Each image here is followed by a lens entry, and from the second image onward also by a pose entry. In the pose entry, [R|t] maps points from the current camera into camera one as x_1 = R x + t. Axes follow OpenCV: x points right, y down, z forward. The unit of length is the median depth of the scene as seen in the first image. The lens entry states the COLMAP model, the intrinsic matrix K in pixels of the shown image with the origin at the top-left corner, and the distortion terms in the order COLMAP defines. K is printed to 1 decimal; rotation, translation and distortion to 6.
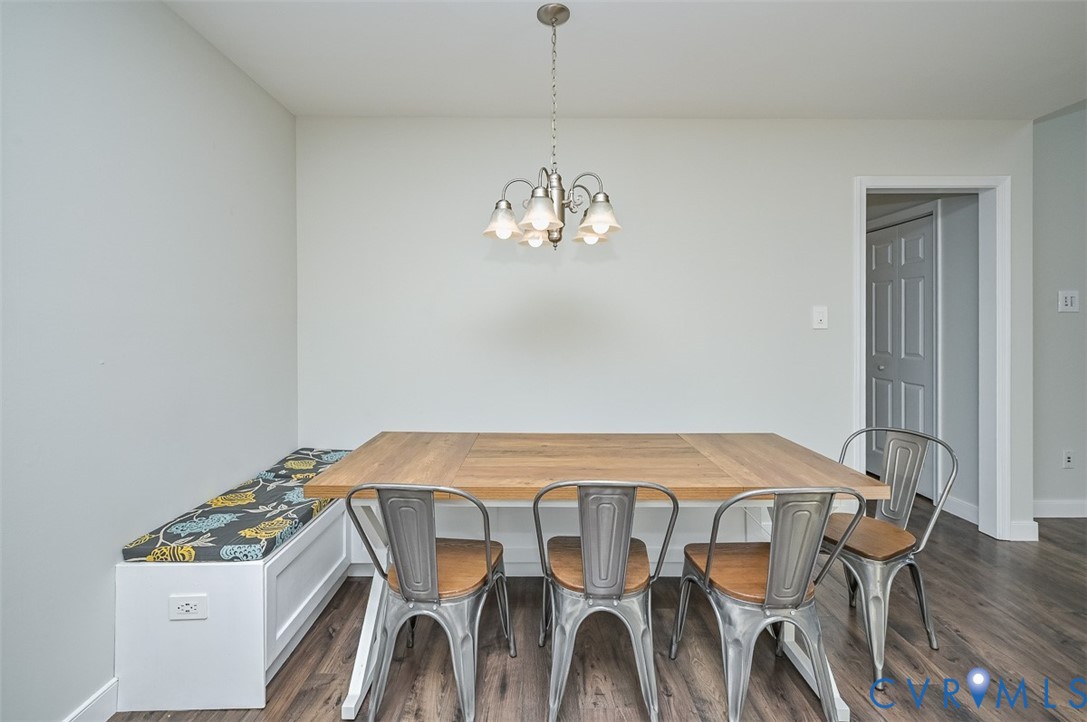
lens RADIAL K [[479.8, 0, 539.5], [0, 479.8, 330.7], [0, 0, 1]] dist [0.000383, 0.000189]
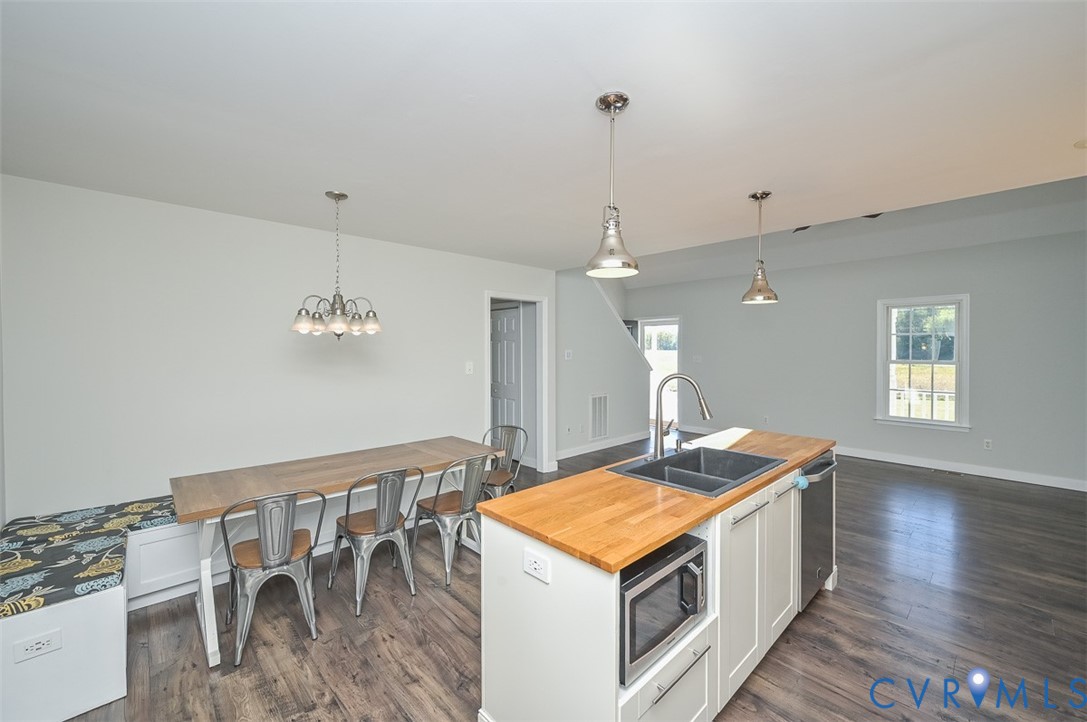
lens RADIAL K [[435.3, 0, 561.0], [0, 435.3, 355.9], [0, 0, 1]] dist [0.000645, 0.000267]
pose [[0.707819, -0.007216, 0.706357, -0.462248], [0.001942, 0.999964, 0.008268, -0.125152], [-0.706391, -0.004480, 0.707808, -0.559861]]
